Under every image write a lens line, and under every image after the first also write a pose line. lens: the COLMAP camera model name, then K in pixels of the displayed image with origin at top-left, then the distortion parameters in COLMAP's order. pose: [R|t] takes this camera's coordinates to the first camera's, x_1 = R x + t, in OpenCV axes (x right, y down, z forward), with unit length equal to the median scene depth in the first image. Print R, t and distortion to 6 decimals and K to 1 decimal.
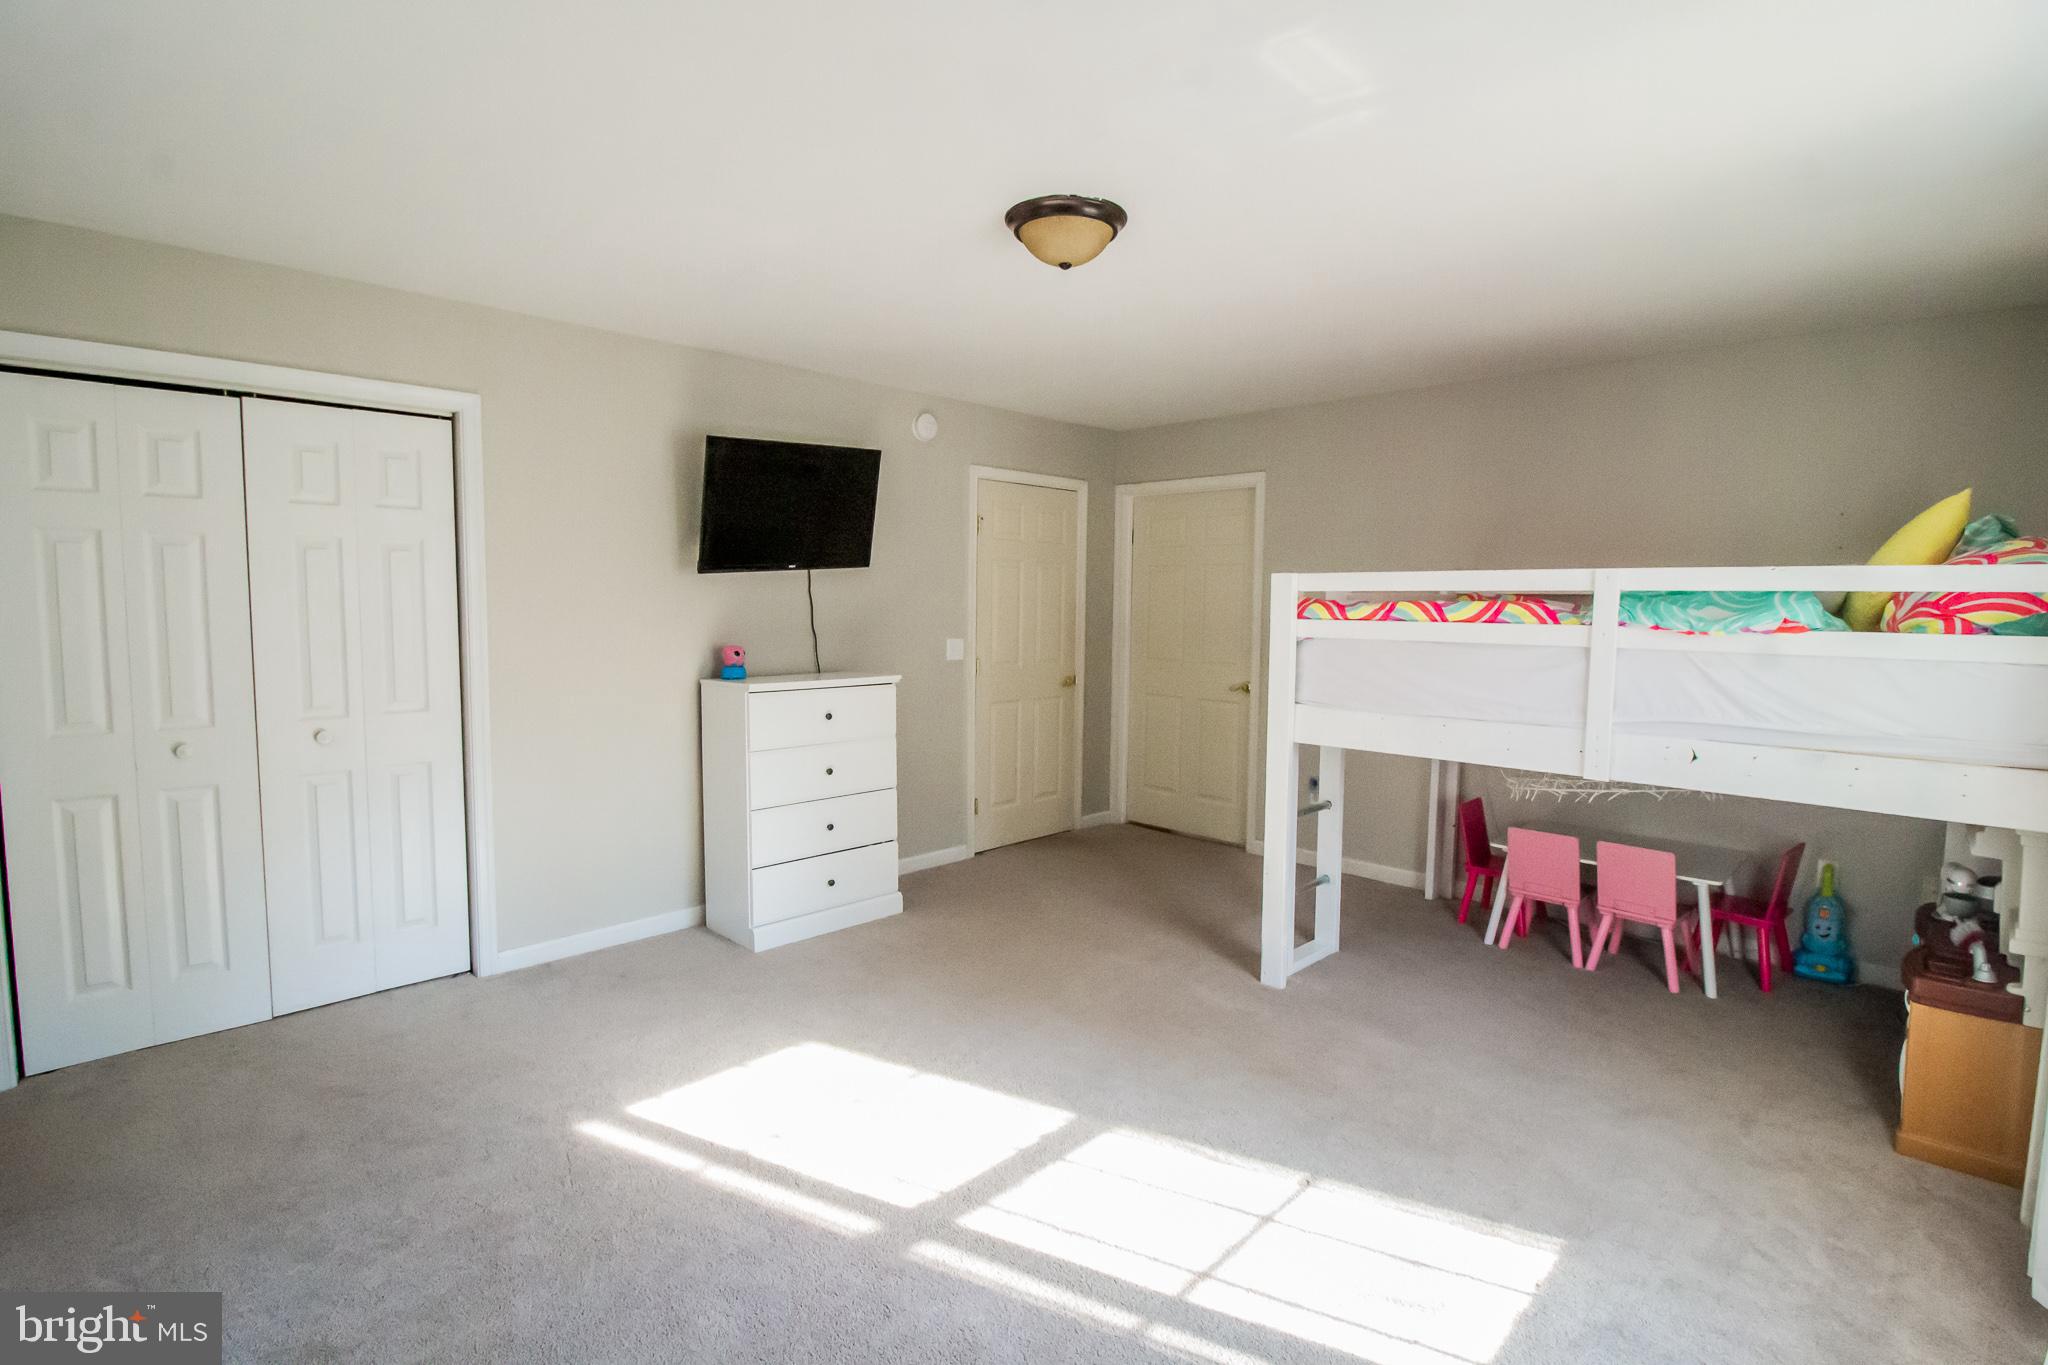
lens RADIAL K [[978.6, 0, 1023.8], [0, 978.6, 672.6], [0, 0, 1]] dist [0.001886, -0.016518]
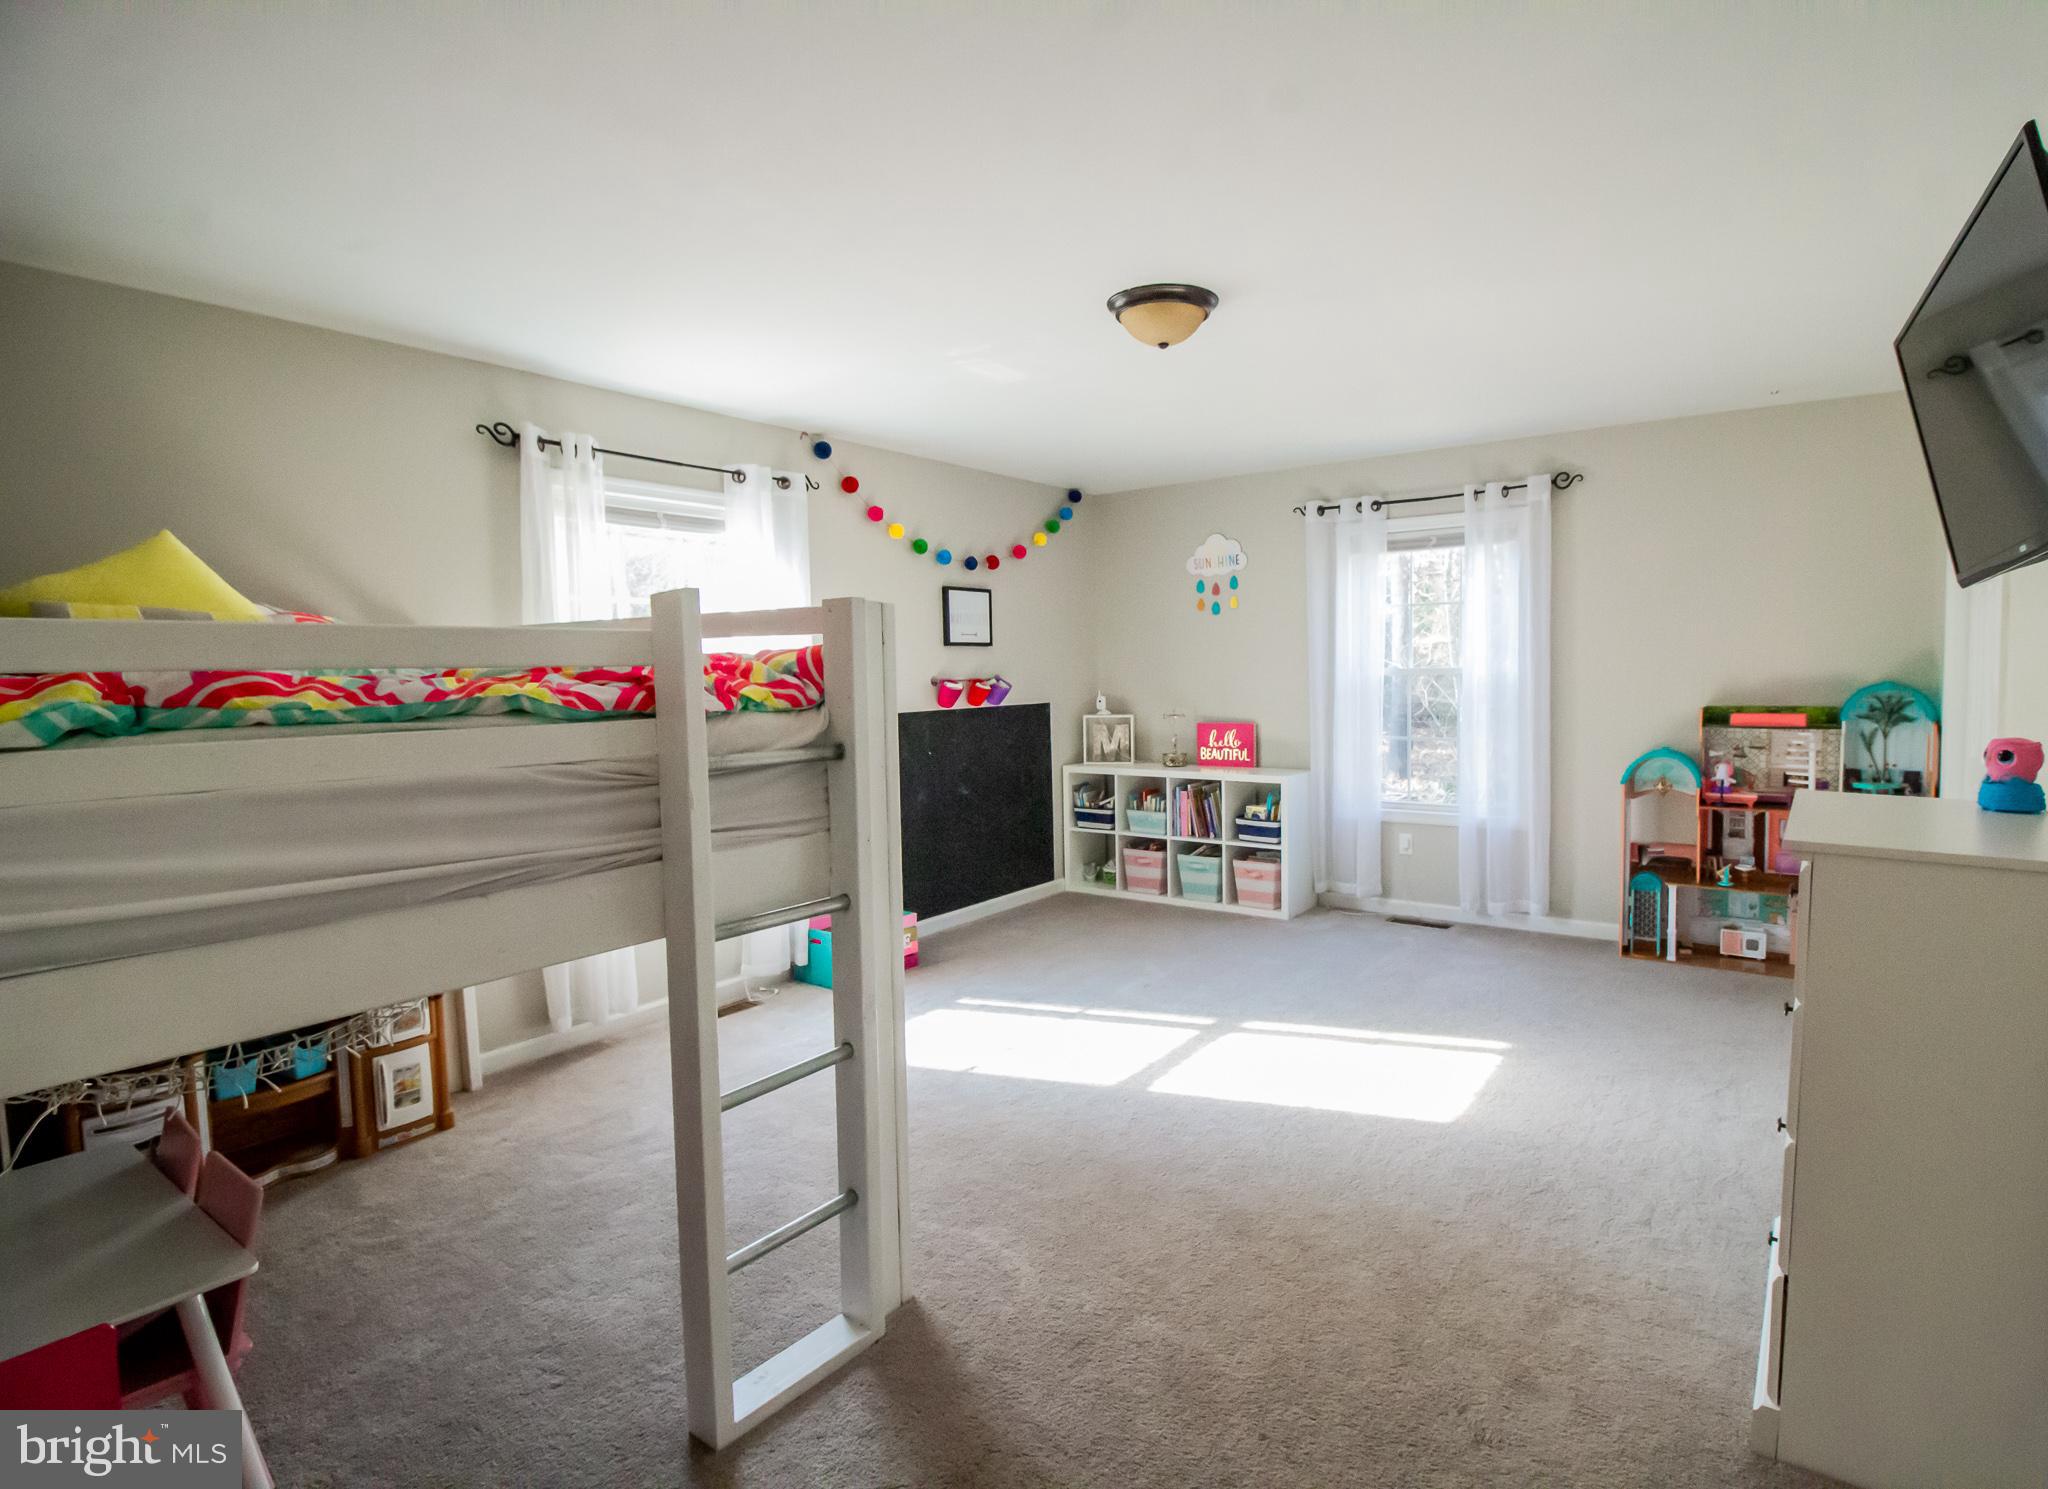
lens RADIAL K [[1034.4, 0, 1114.8], [0, 1034.4, 741.8], [0, 0, 1]] dist [-0.002345, -0.000451]
pose [[-0.982261, 0.023882, -0.185990, 0.296042], [-0.004224, 0.988787, 0.149271, -0.137495], [0.187469, 0.147408, -0.971147, 2.005710]]
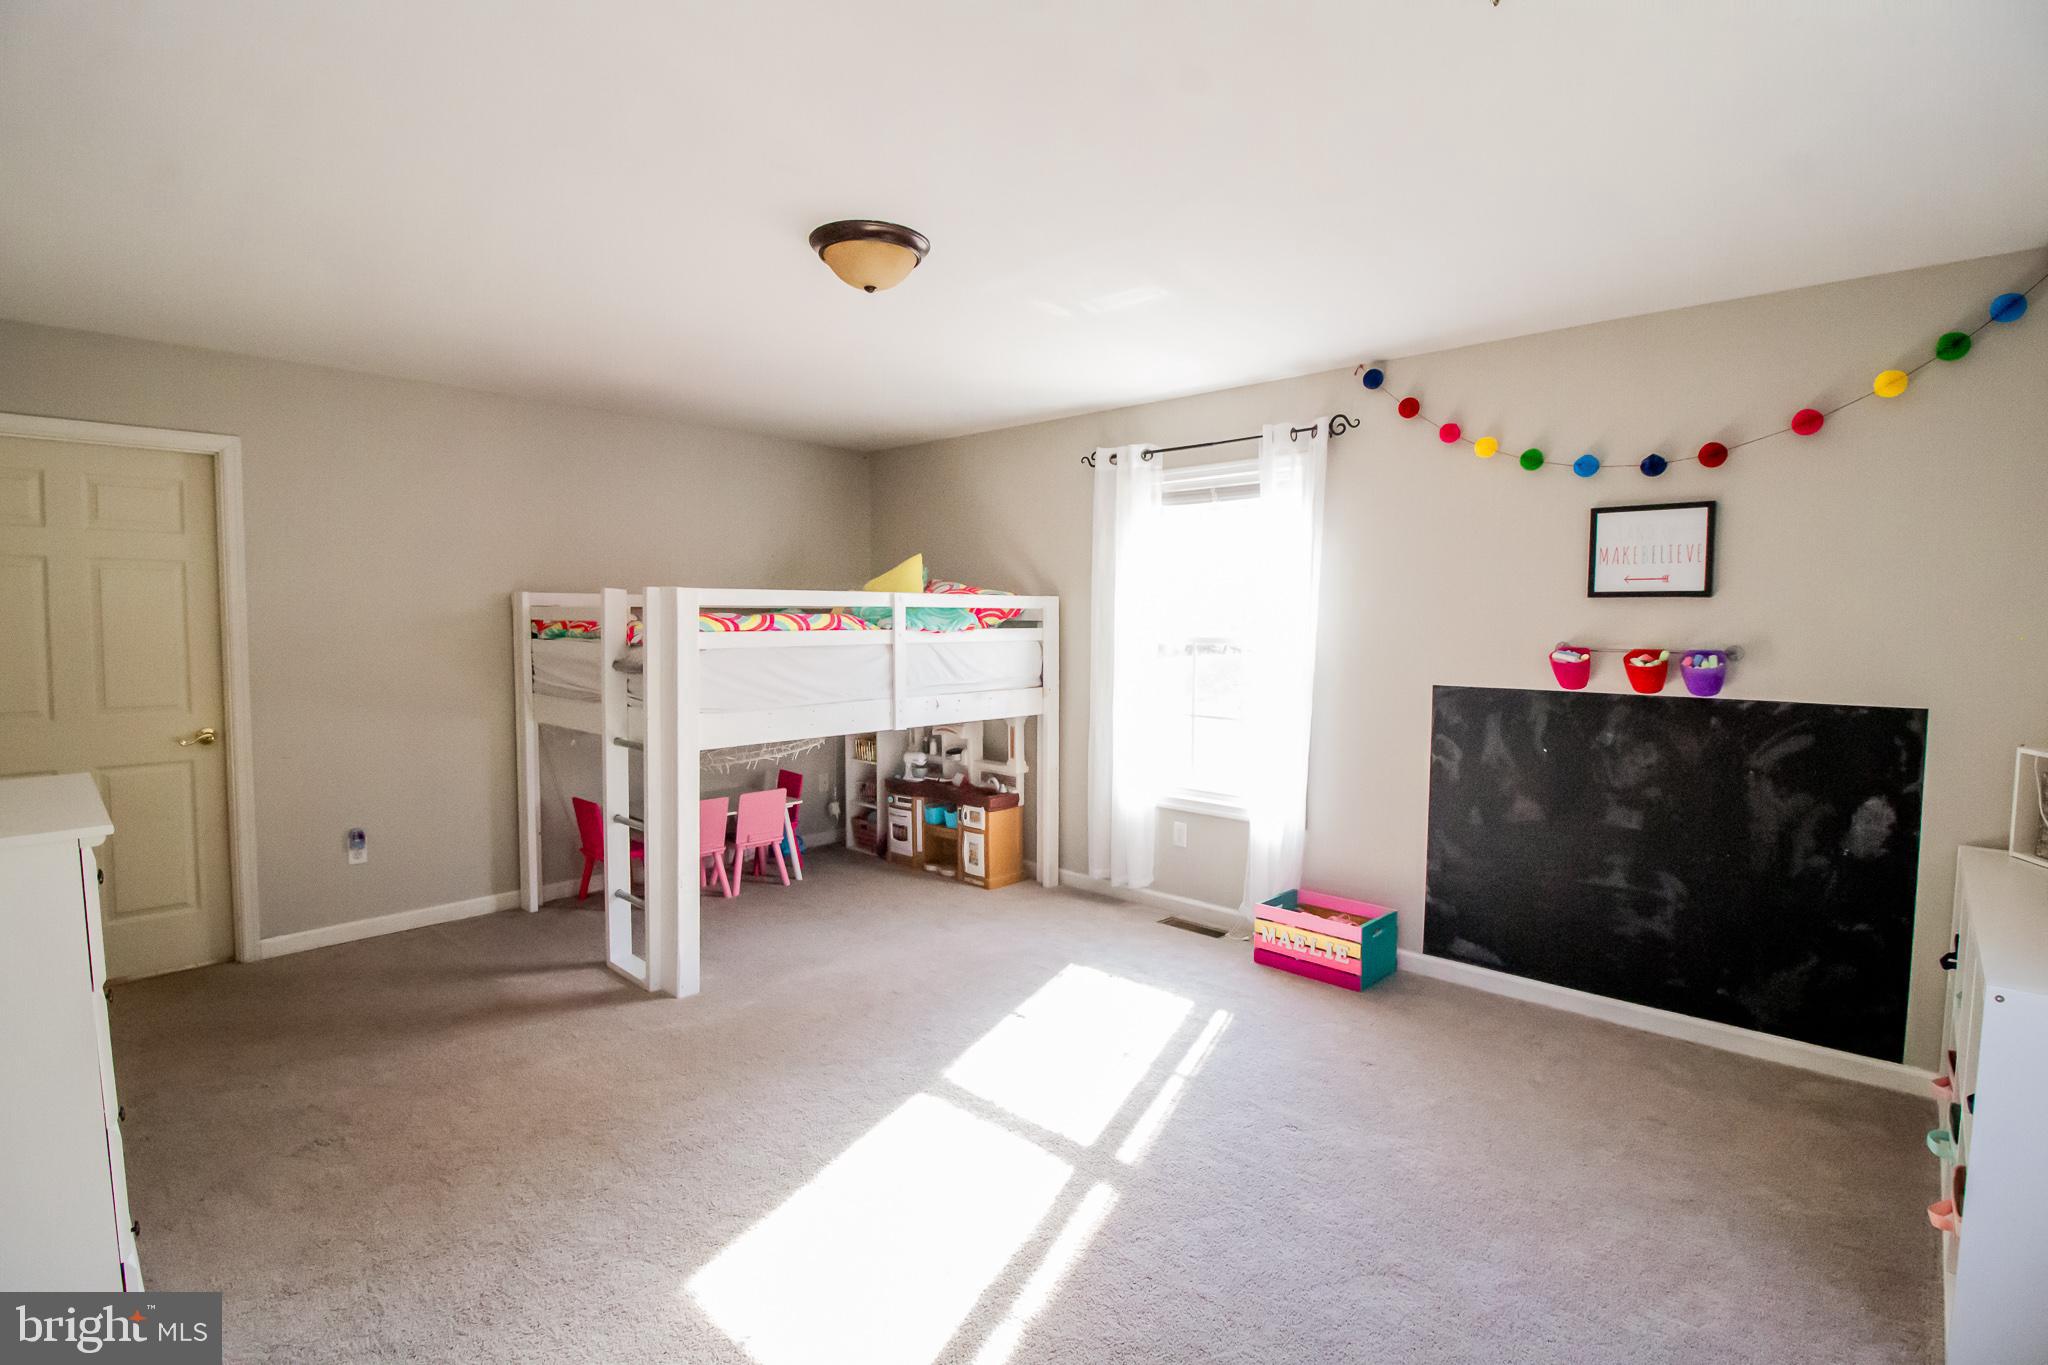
lens RADIAL K [[969.0, 0, 1019.9], [0, 969.0, 673.7], [0, 0, 1]] dist [0.001676, -0.015698]
pose [[-0.028076, -0.065360, 0.997467, -0.919662], [0.073085, 0.995055, 0.067259, -0.065747], [-0.996930, 0.074788, -0.023160, 0.824963]]
